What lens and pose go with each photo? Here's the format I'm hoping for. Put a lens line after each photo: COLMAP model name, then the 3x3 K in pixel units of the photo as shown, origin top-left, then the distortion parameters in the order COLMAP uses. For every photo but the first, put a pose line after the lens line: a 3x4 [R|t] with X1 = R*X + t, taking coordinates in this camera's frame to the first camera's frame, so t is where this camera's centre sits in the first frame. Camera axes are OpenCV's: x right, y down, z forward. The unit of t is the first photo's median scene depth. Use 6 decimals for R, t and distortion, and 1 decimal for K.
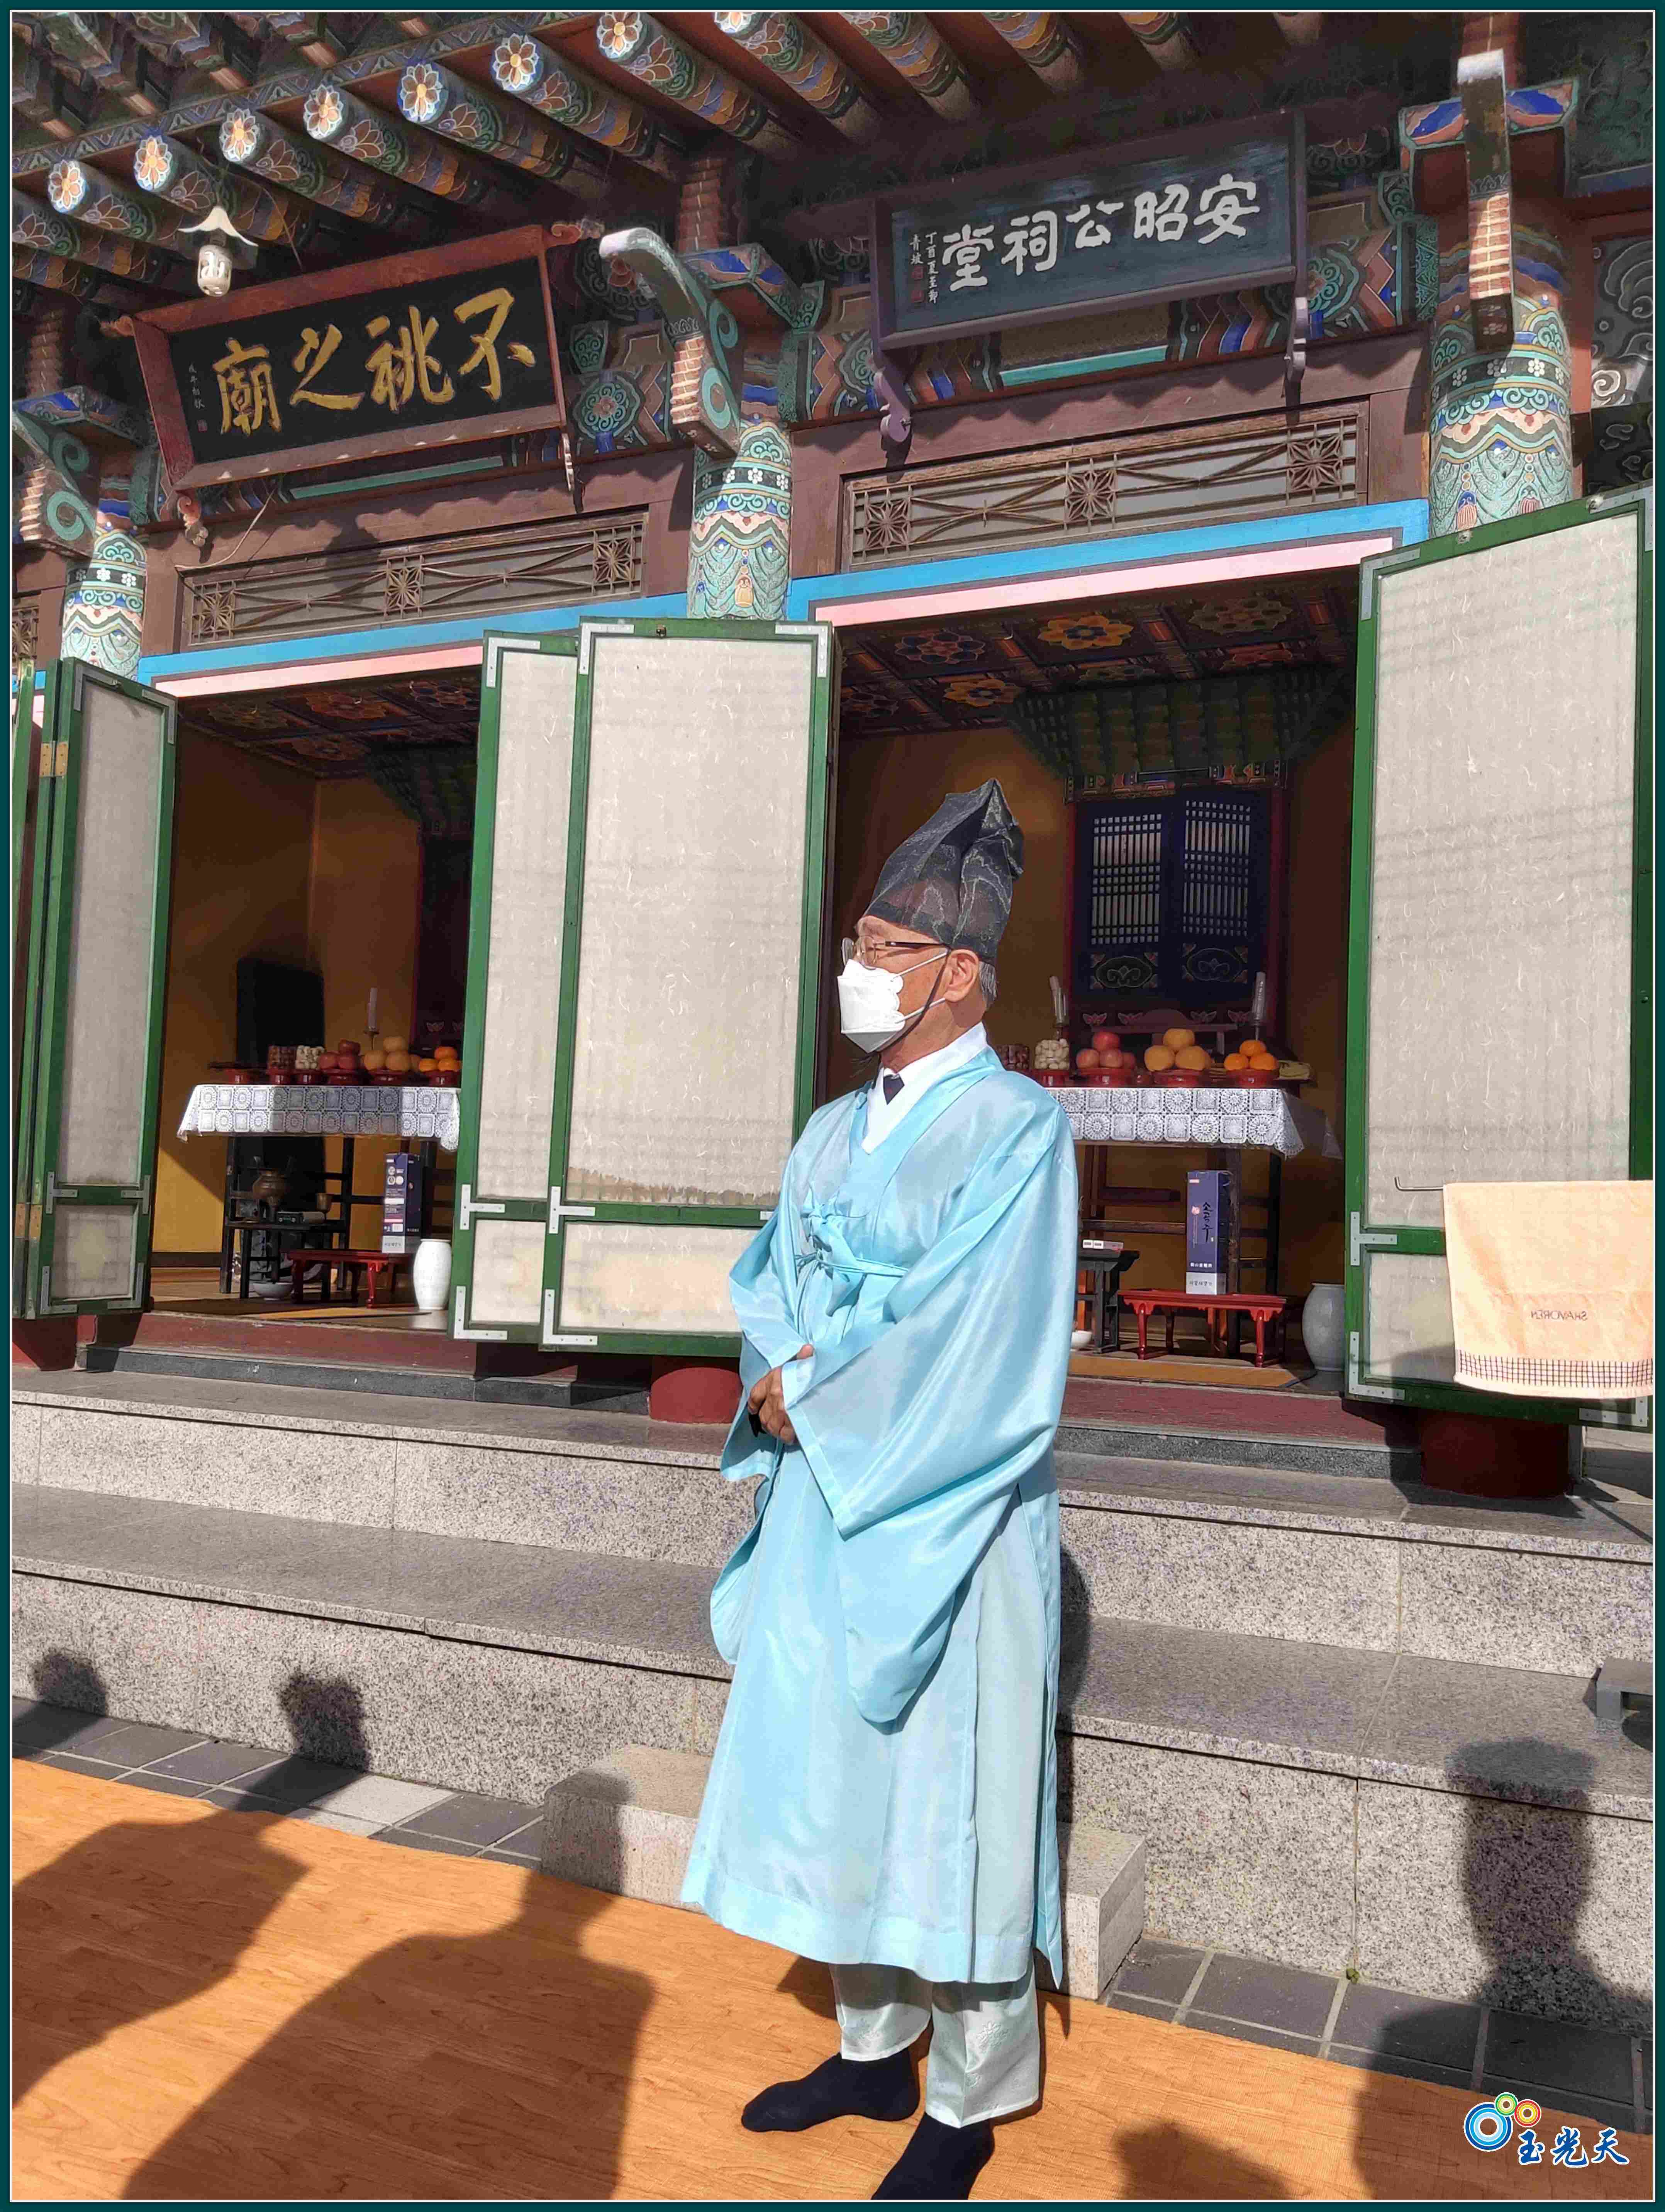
lens RADIAL K [[1721.4, 0, 839.0], [0, 1721.4, 1116.7], [0, 0, 1]] dist [0.050418, -0.102603]
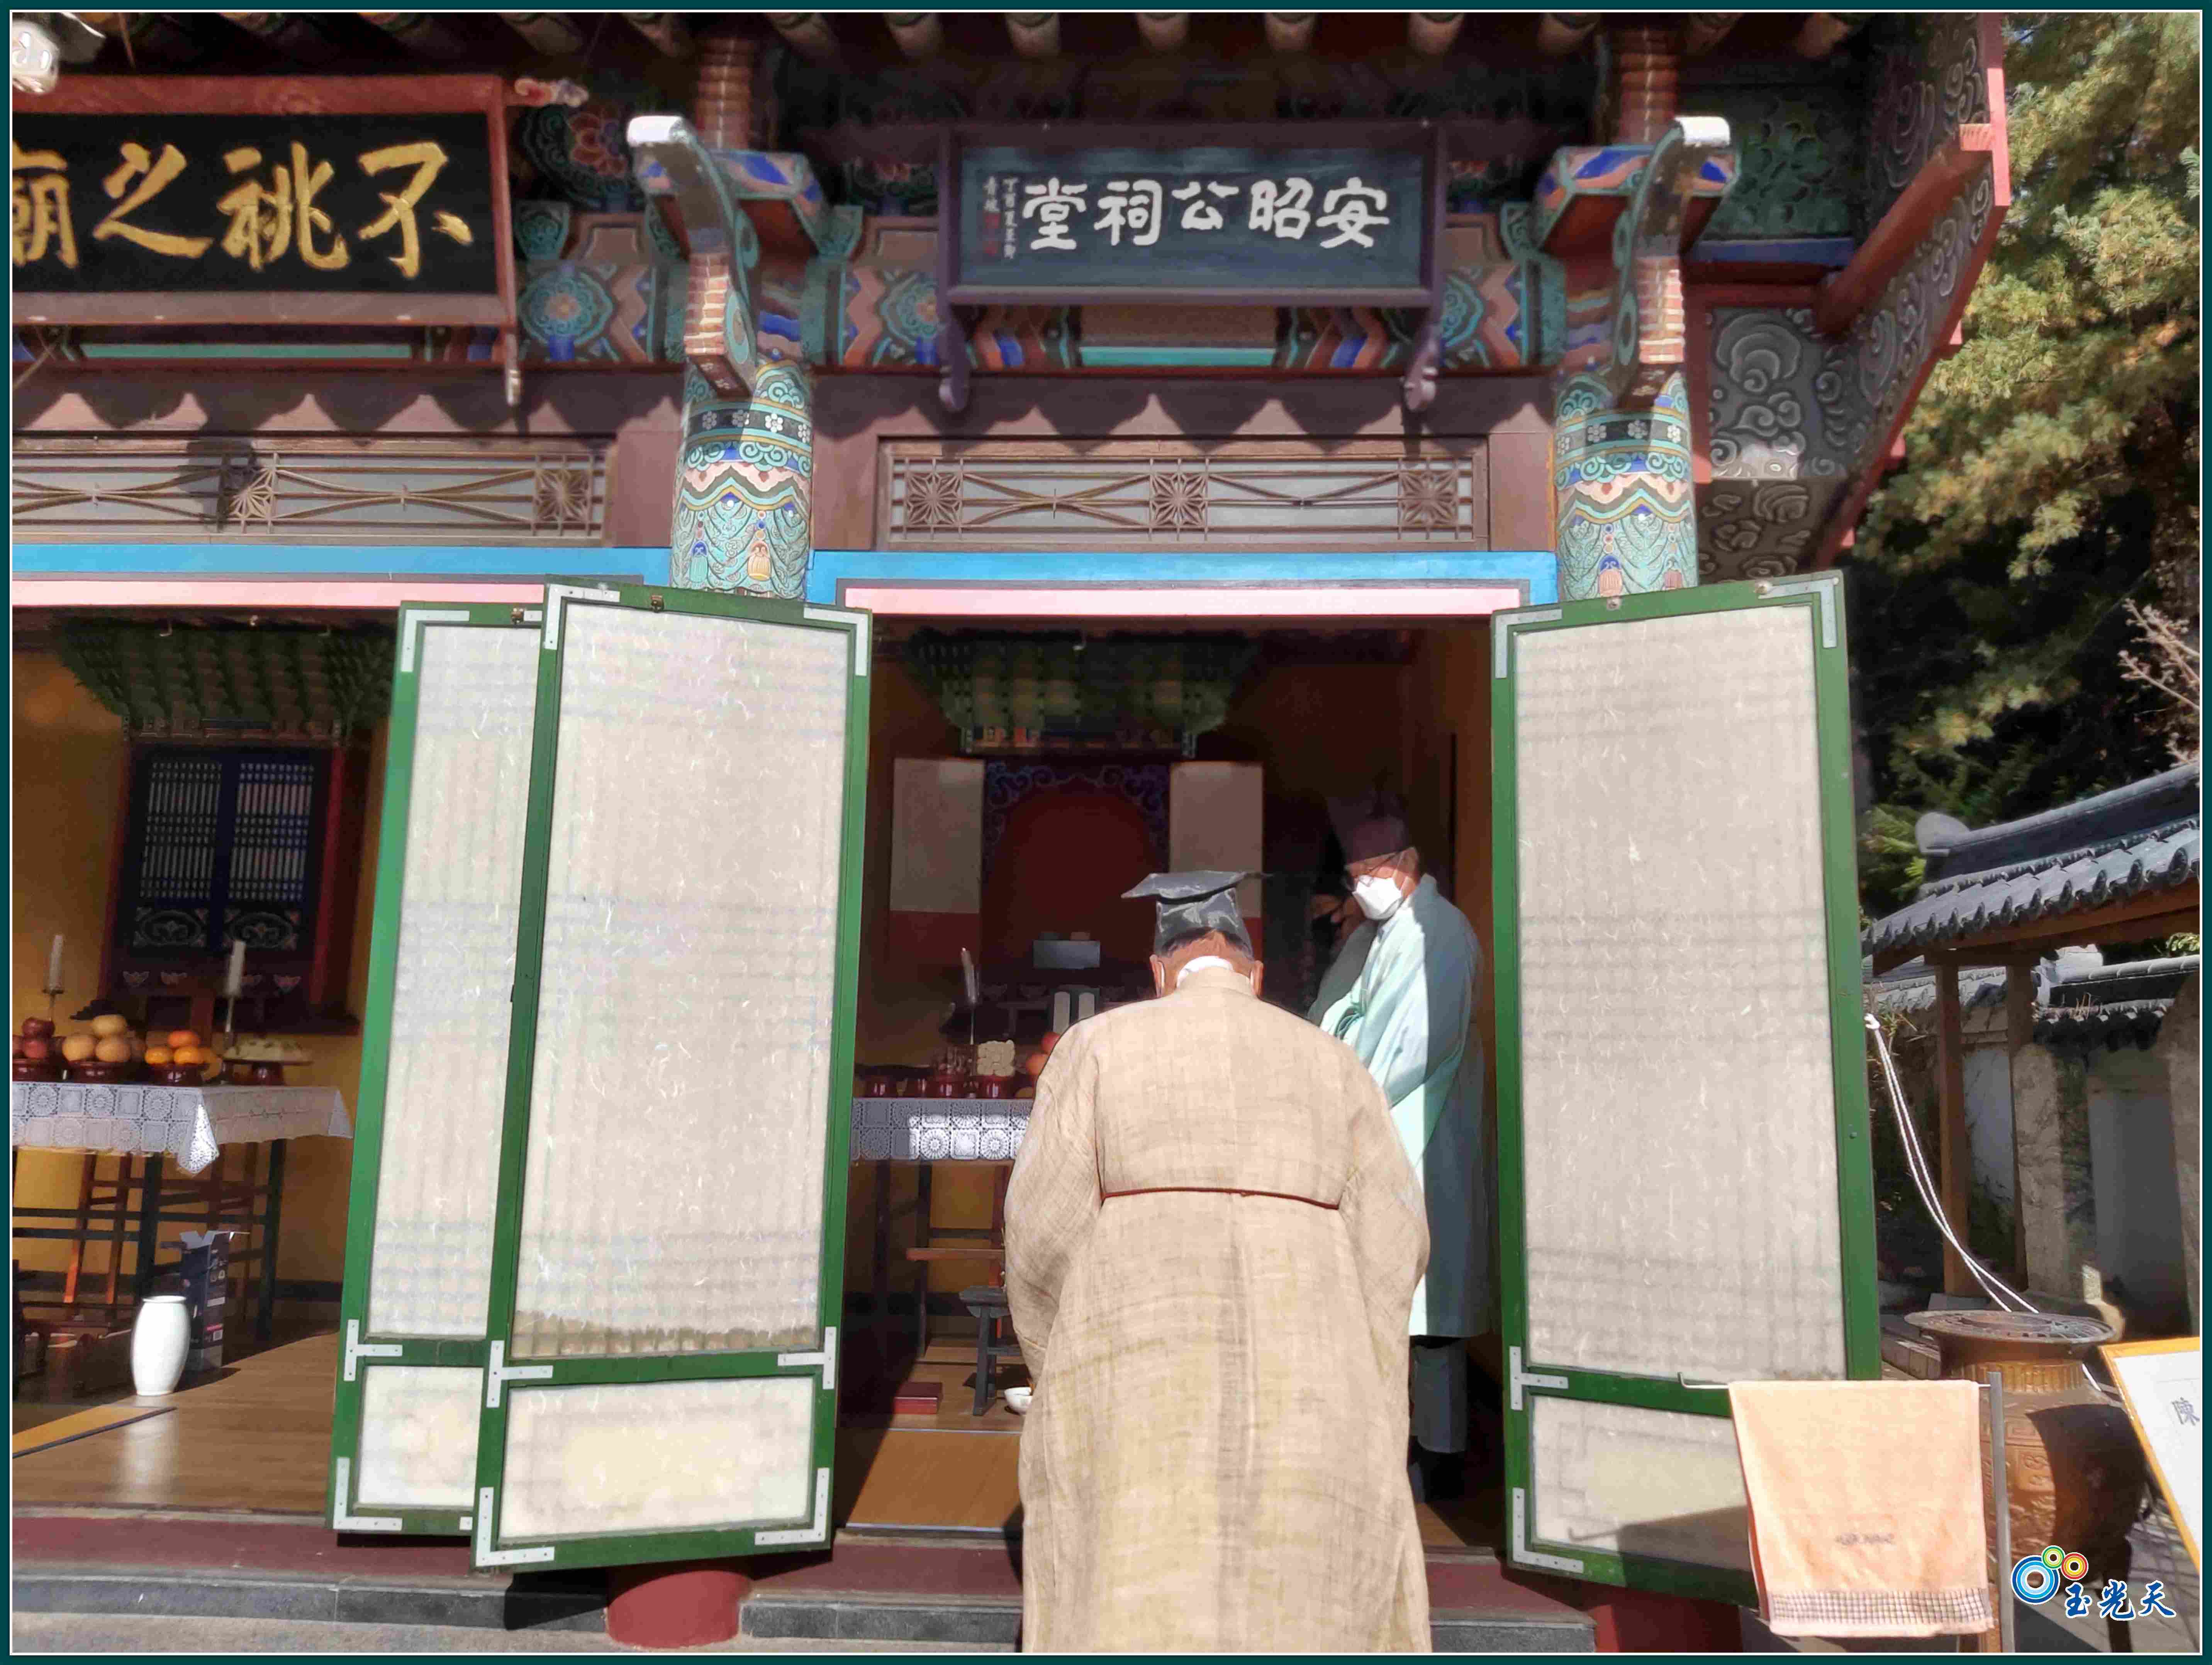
lens RADIAL K [[1721.4, 0, 1126.0], [0, 1721.4, 828.6], [0, 0, 1]] dist [0.050418, -0.102603]
pose [[0.935399, 0.034081, 0.351948, -0.177339], [-0.006661, 0.996866, -0.078829, -0.118142], [-0.353531, 0.071392, 0.932694, 0.196361]]
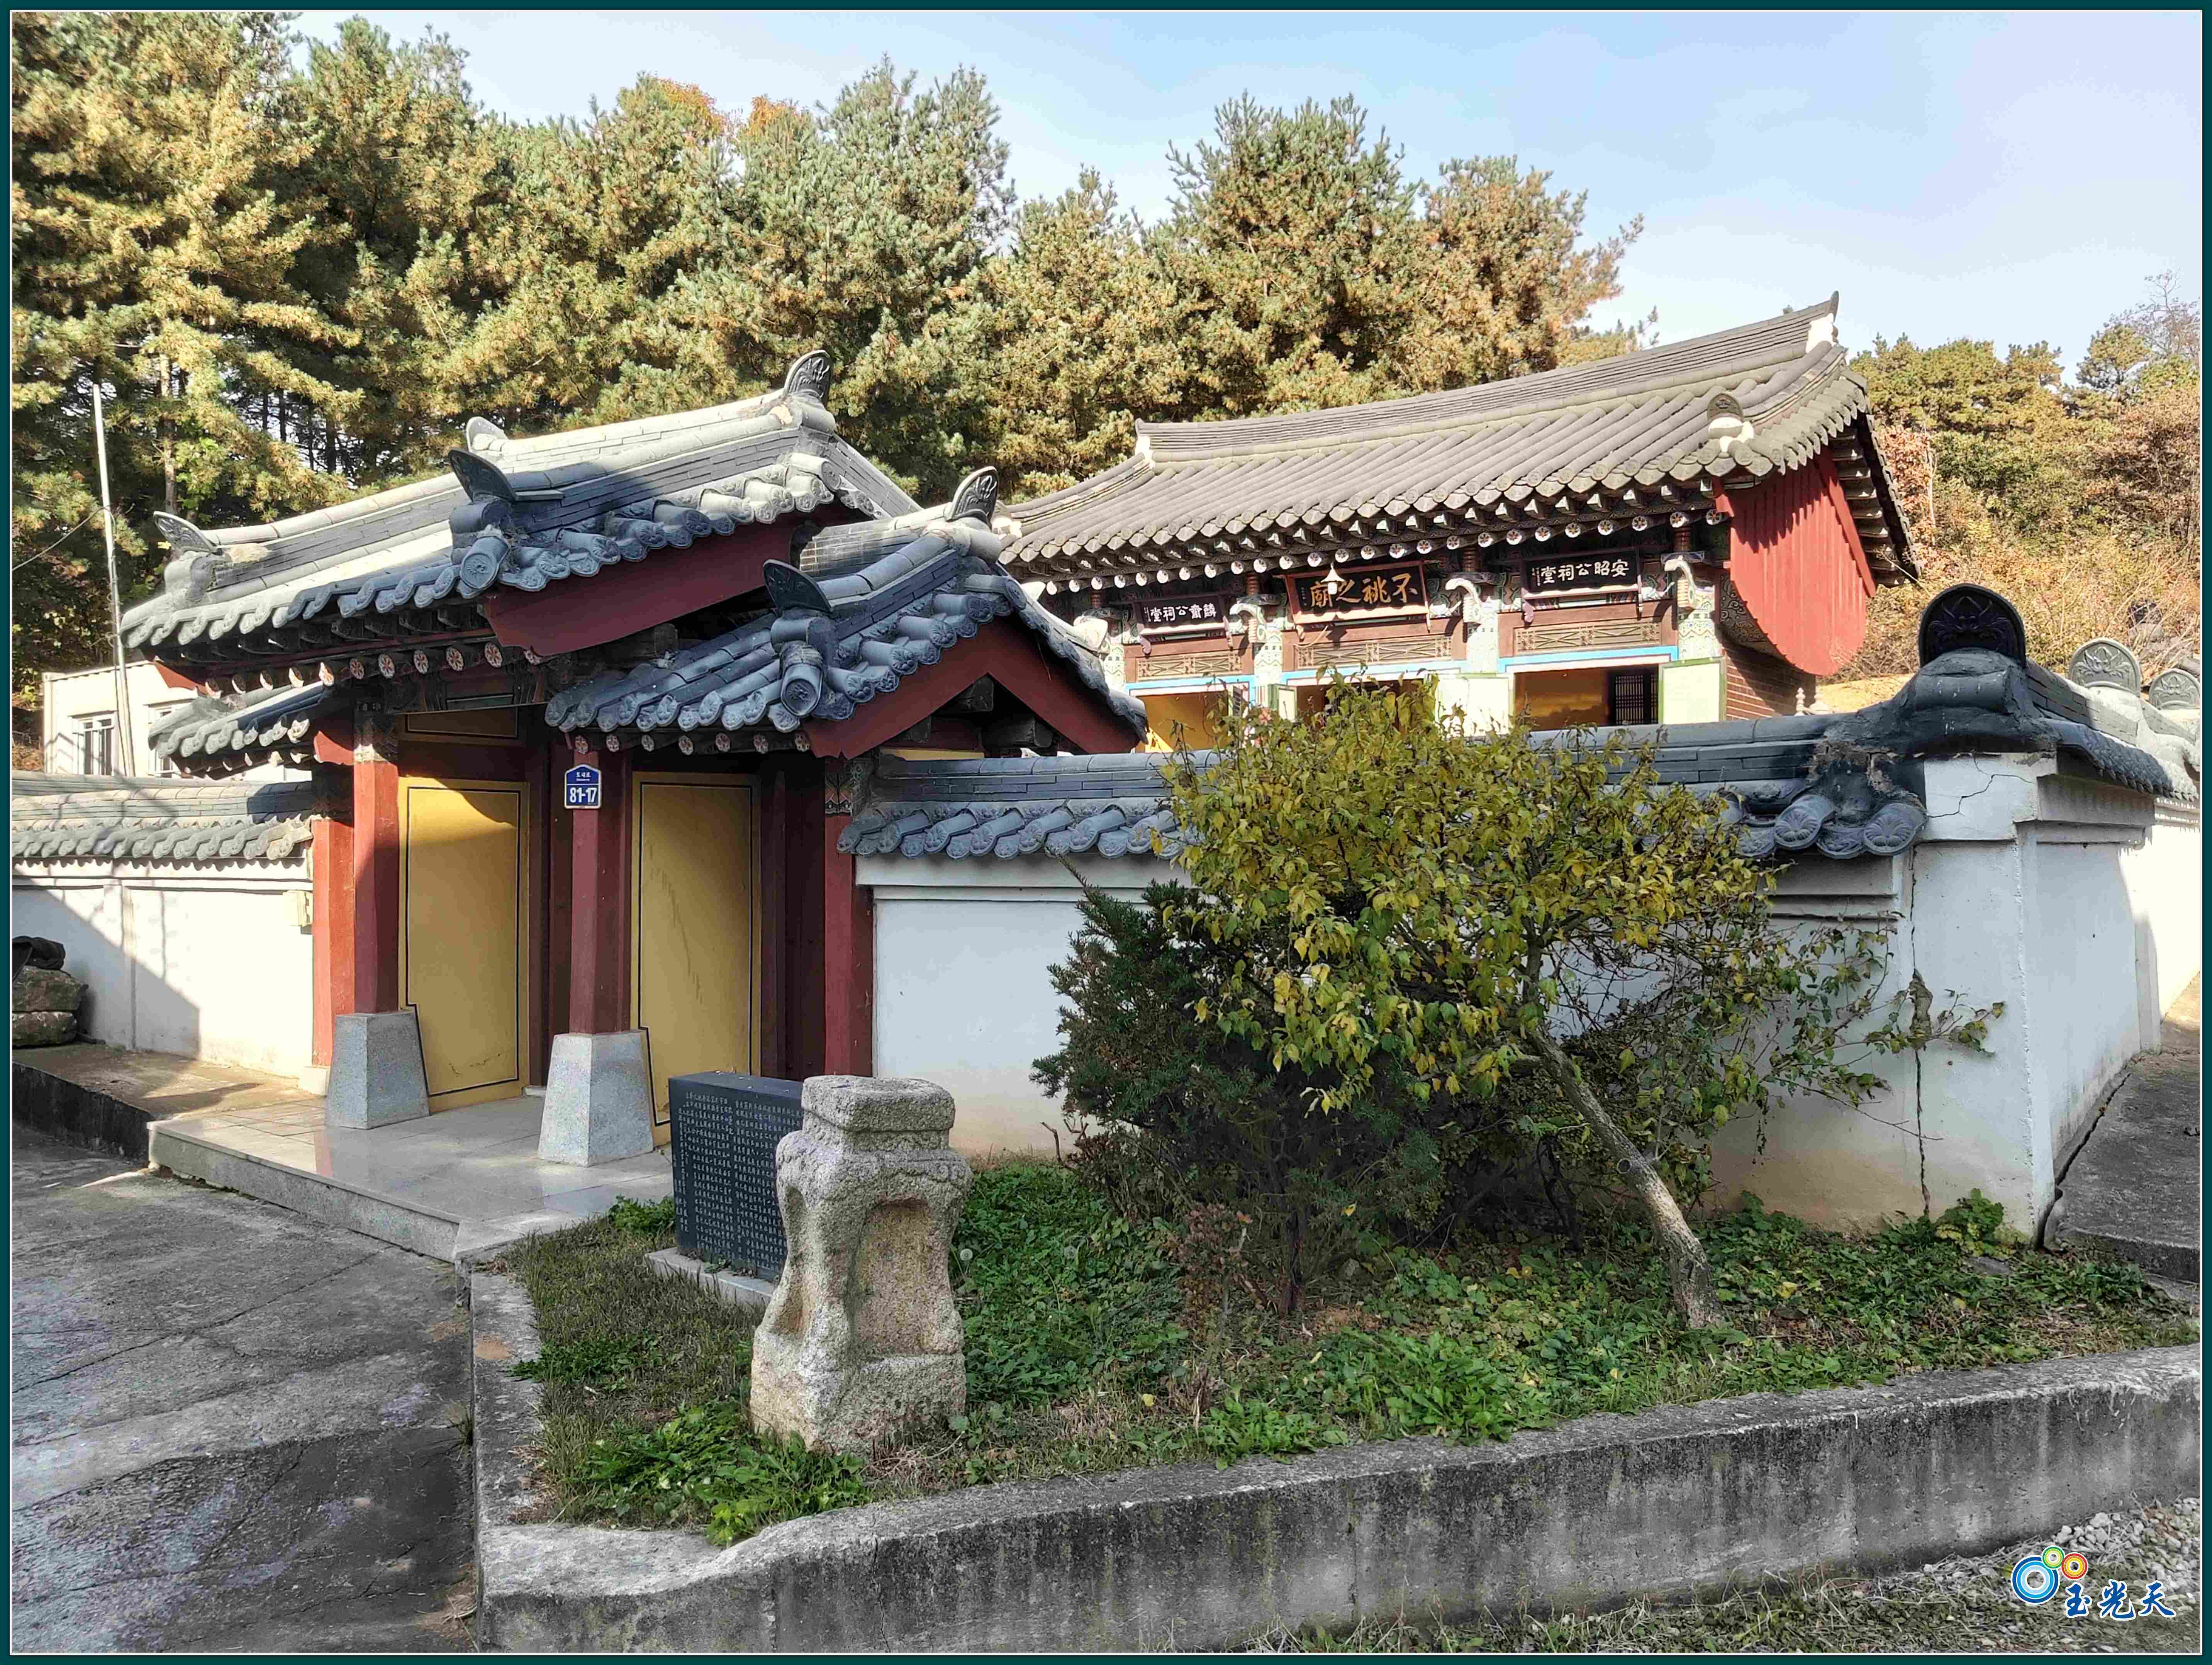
lens RADIAL K [[1721.4, 0, 1038.5], [0, 1721.4, 833.1], [0, 0, 1]] dist [0.050418, -0.102603]
pose [[0.964383, -0.035813, -0.262075, -0.024289], [0.048947, 0.997842, 0.043757, -0.163094], [0.259943, -0.055026, 0.964055, -2.653886]]
